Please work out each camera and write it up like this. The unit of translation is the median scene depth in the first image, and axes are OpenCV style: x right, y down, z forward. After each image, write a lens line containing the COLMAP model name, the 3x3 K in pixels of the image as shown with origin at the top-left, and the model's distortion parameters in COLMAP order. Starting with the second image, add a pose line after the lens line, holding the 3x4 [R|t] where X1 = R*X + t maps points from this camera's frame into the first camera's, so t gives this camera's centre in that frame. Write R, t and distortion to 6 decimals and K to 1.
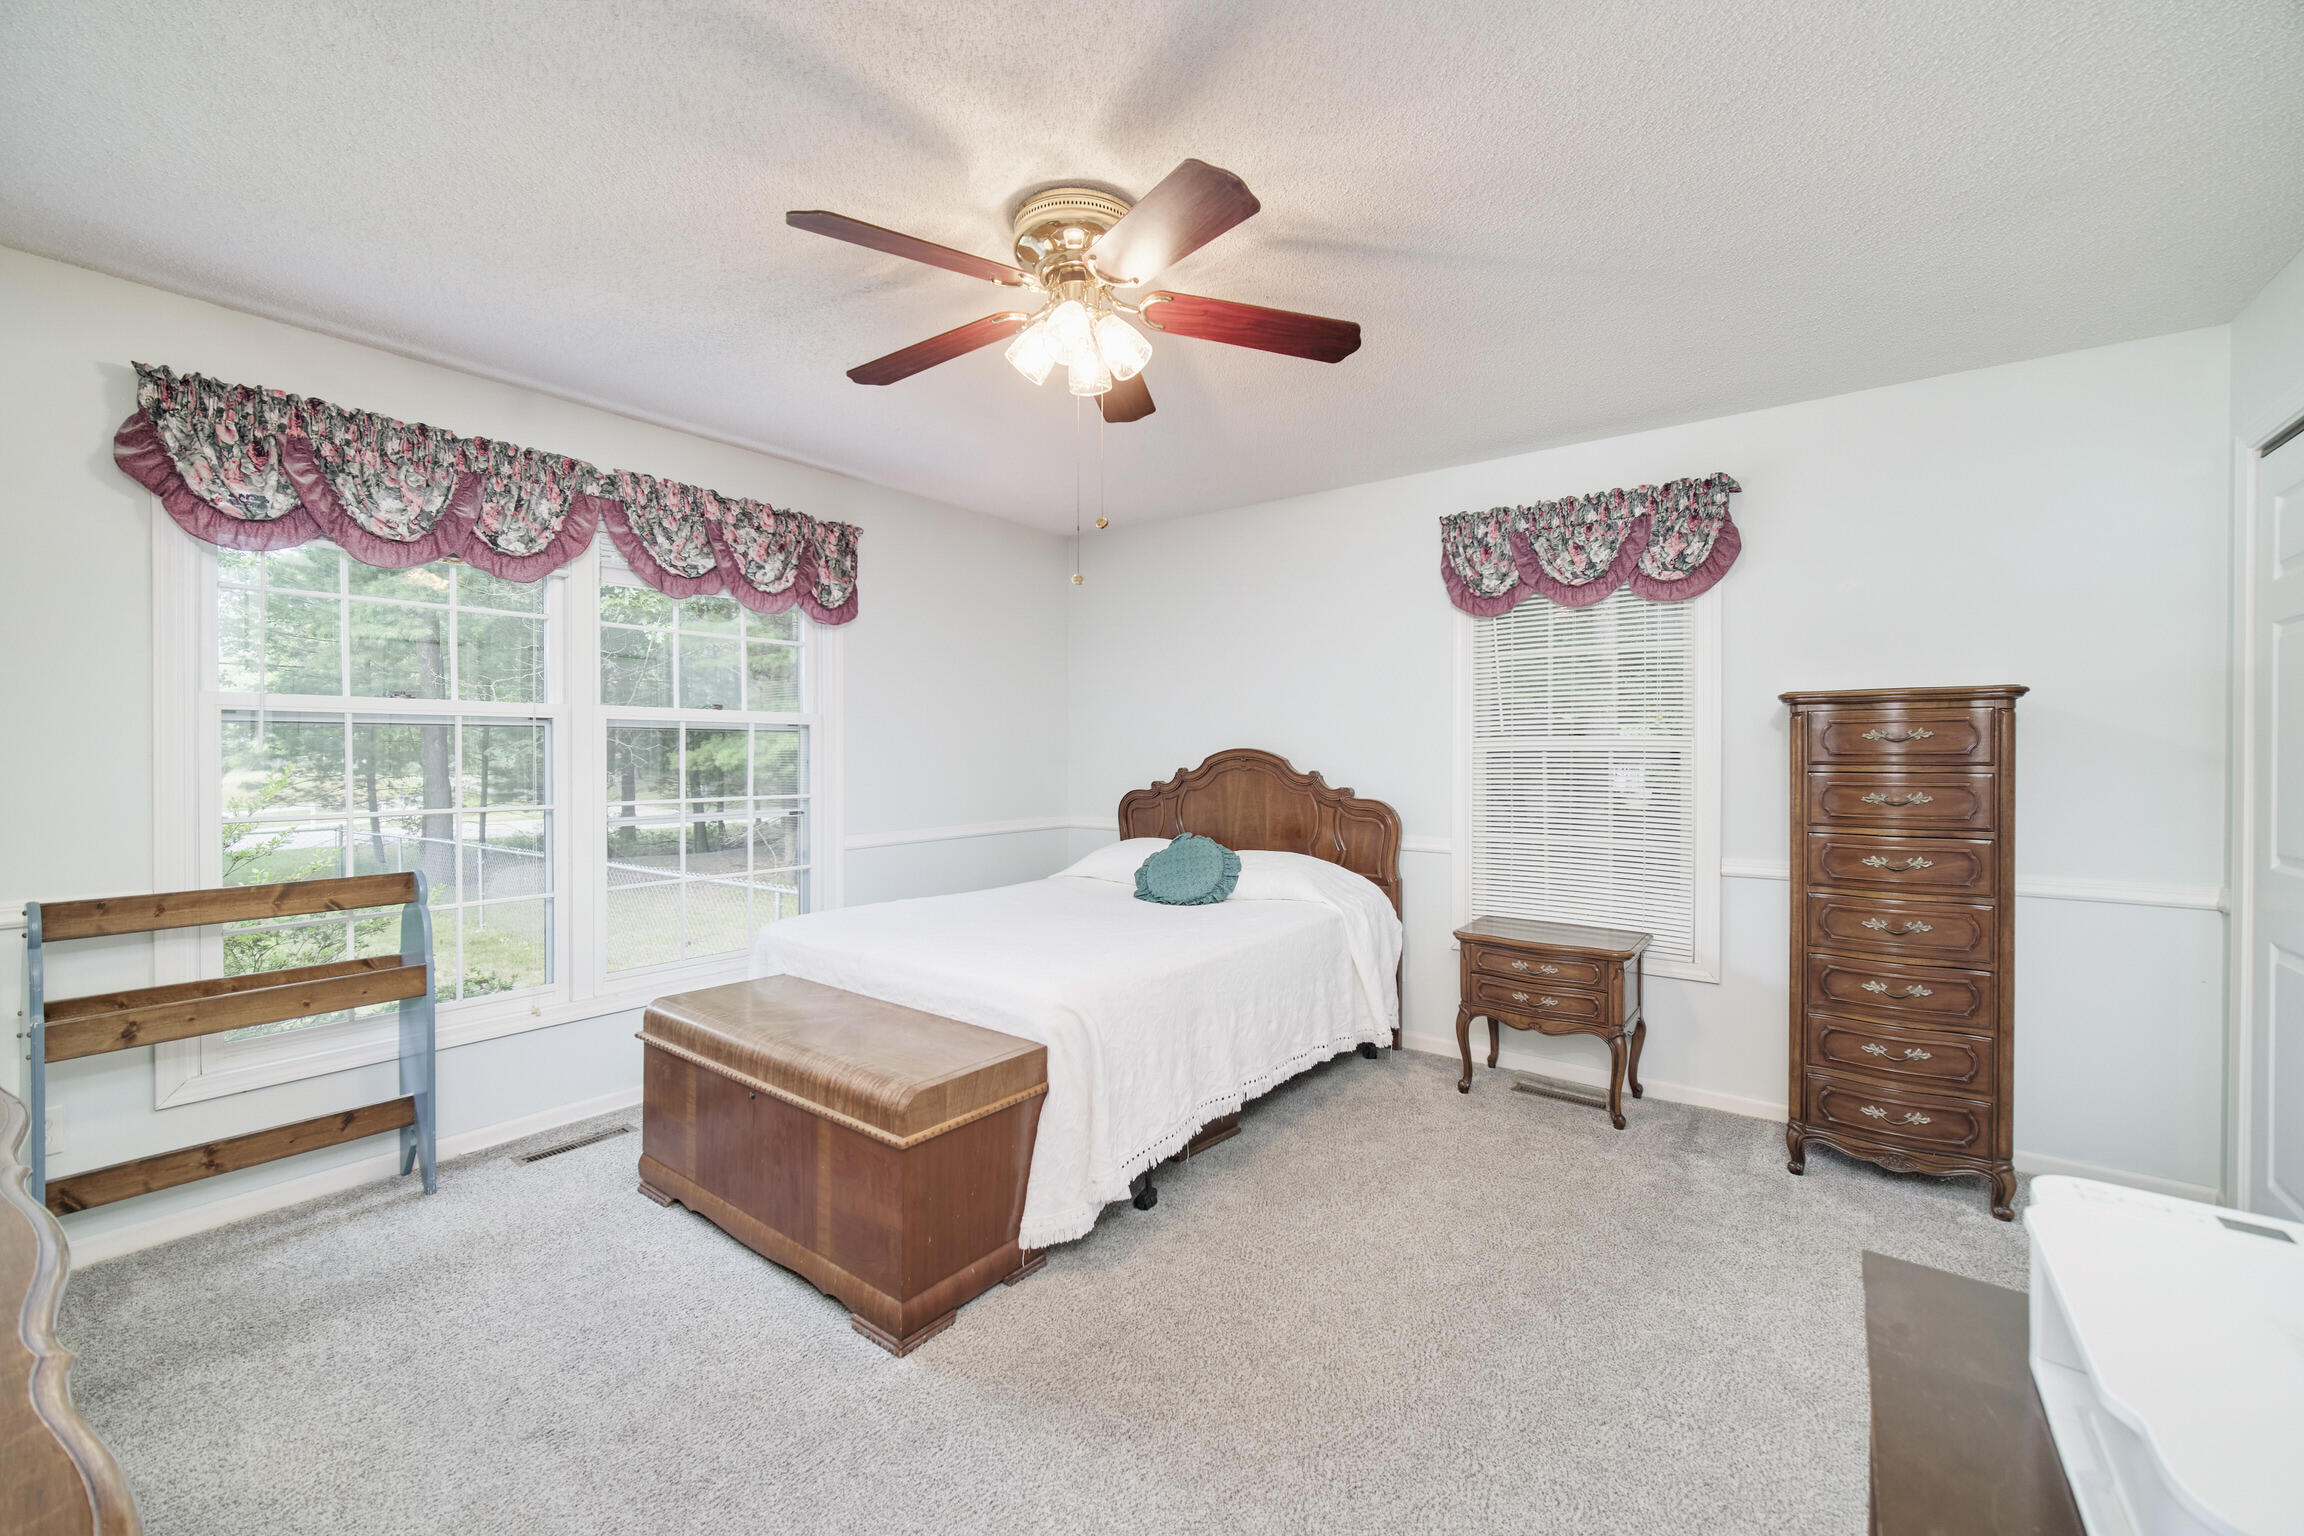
lens RADIAL K [[901.2, 0, 1179.3], [0, 901.2, 770.8], [0, 0, 1]] dist [-0.001447, -0.000184]
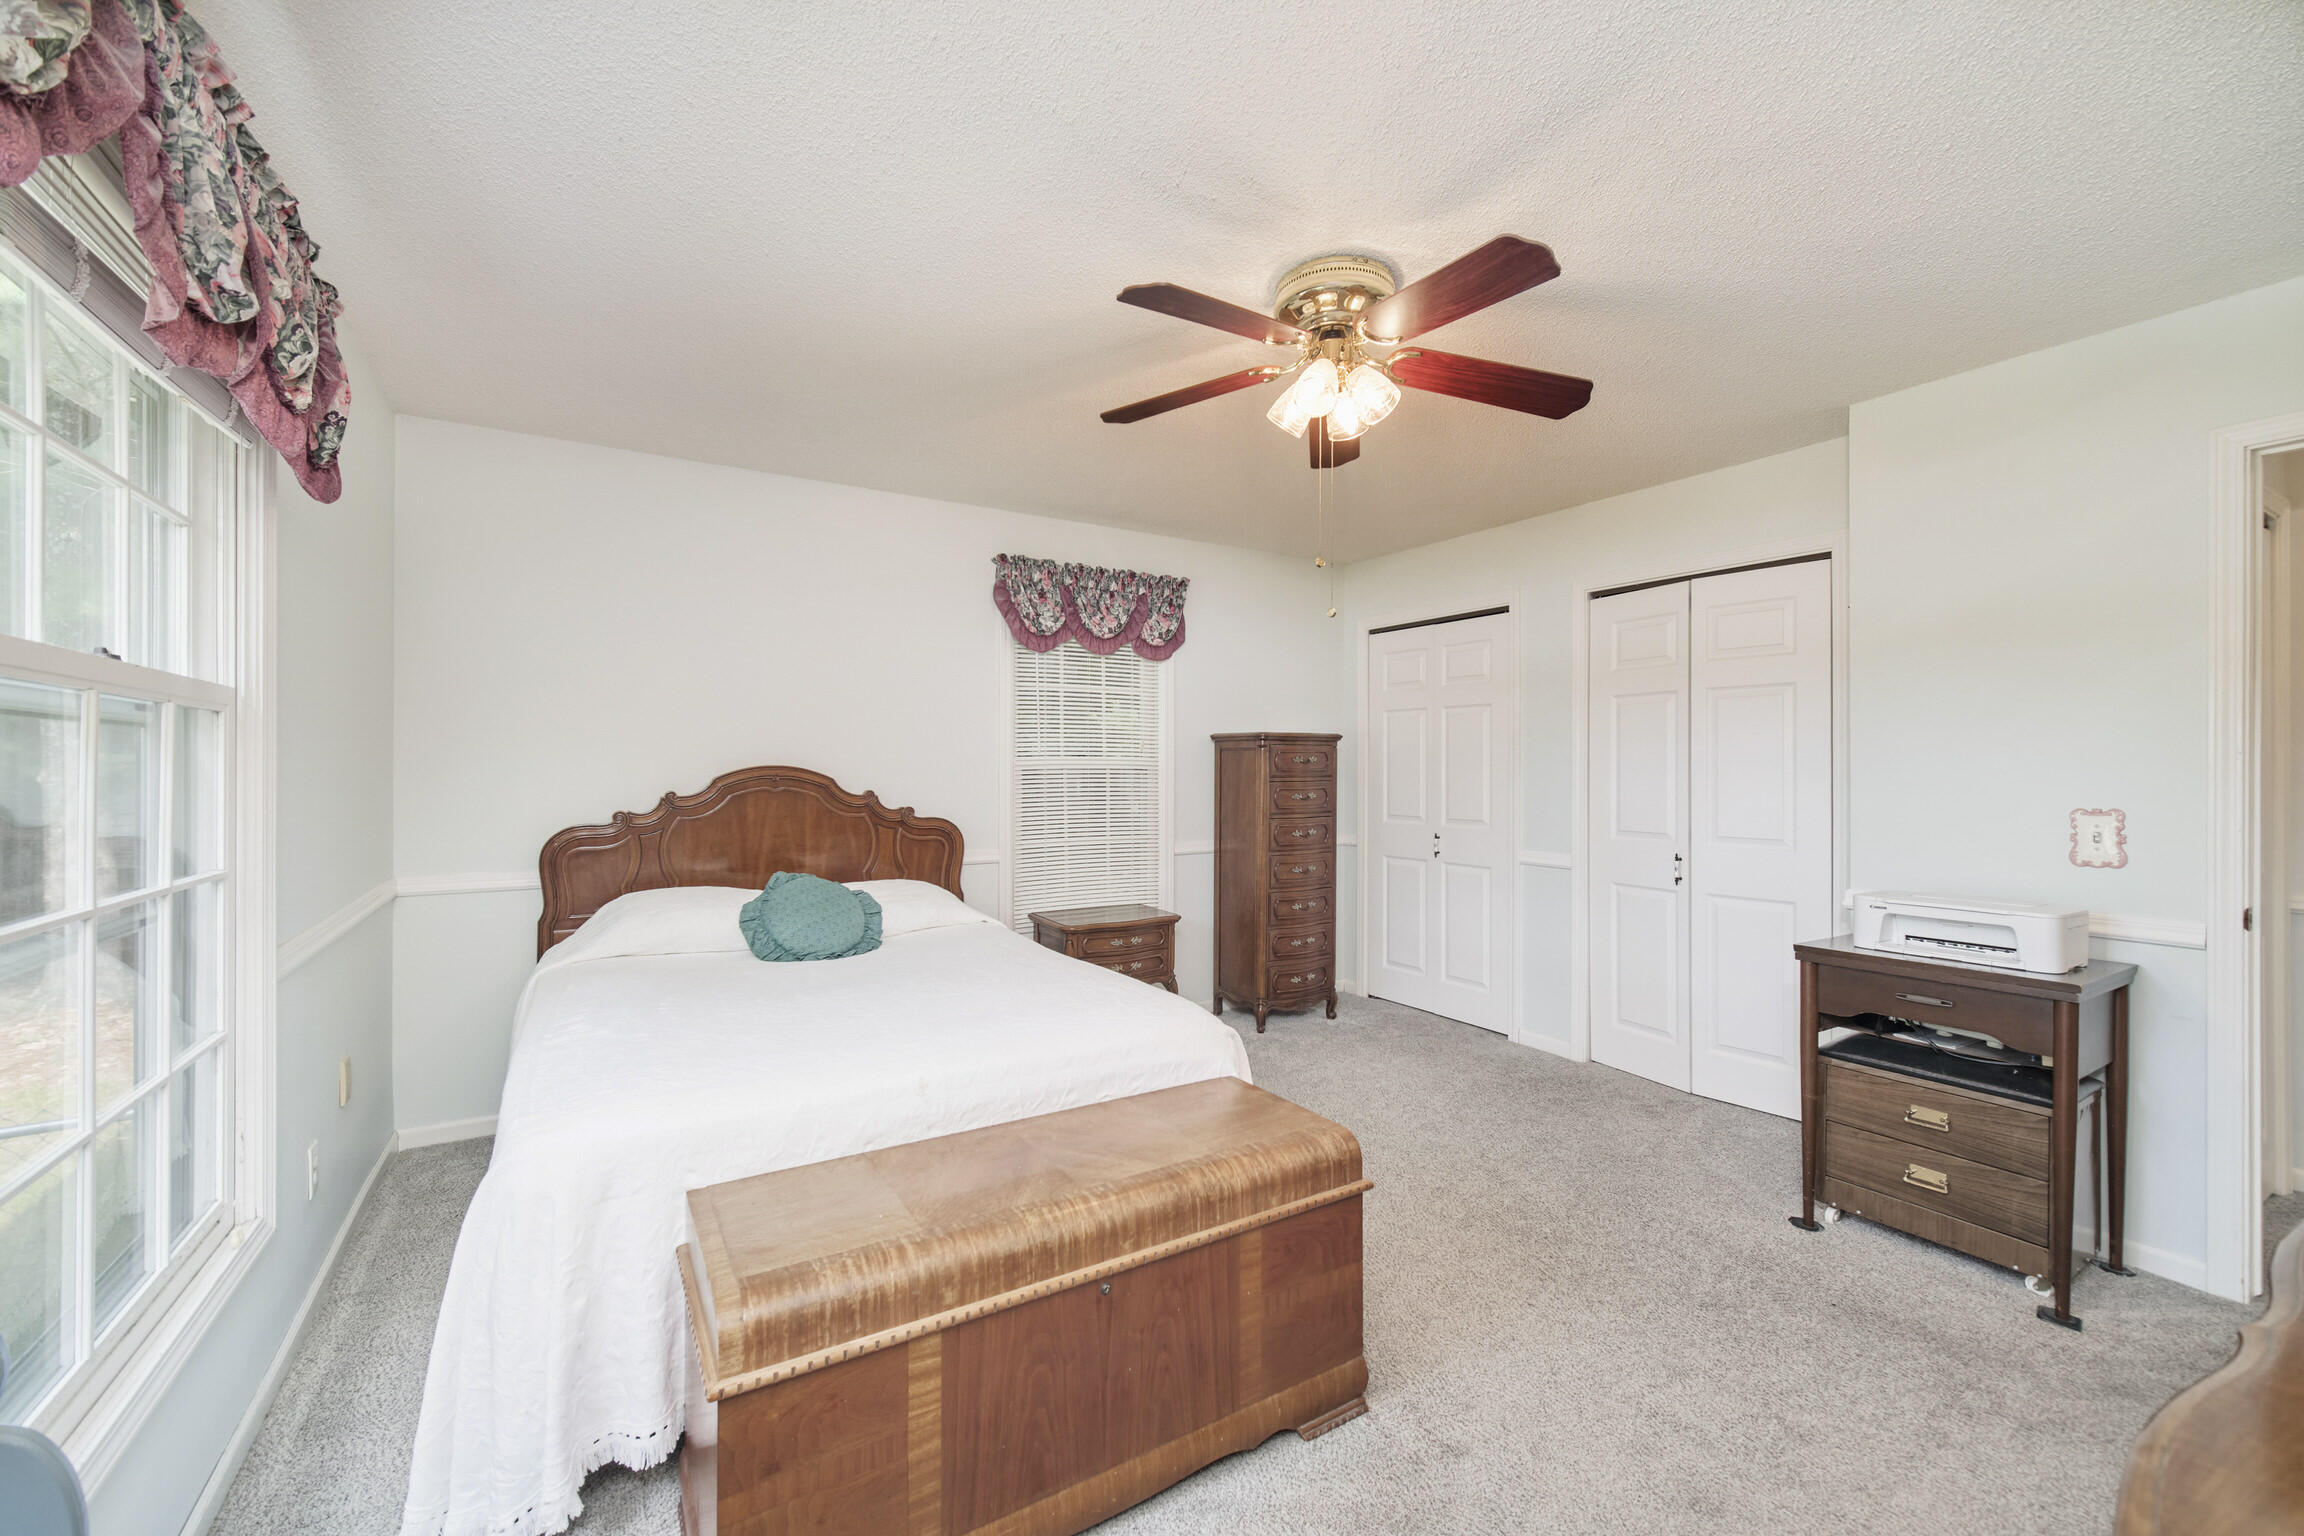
lens RADIAL K [[920.7, 0, 1140.9], [0, 920.7, 778.9], [0, 0, 1]] dist [-0.001170, -0.000751]
pose [[0.373229, -0.021301, 0.927495, -0.705646], [0.010453, 0.999769, 0.018755, -0.030362], [-0.927680, 0.002695, 0.373366, 0.445532]]
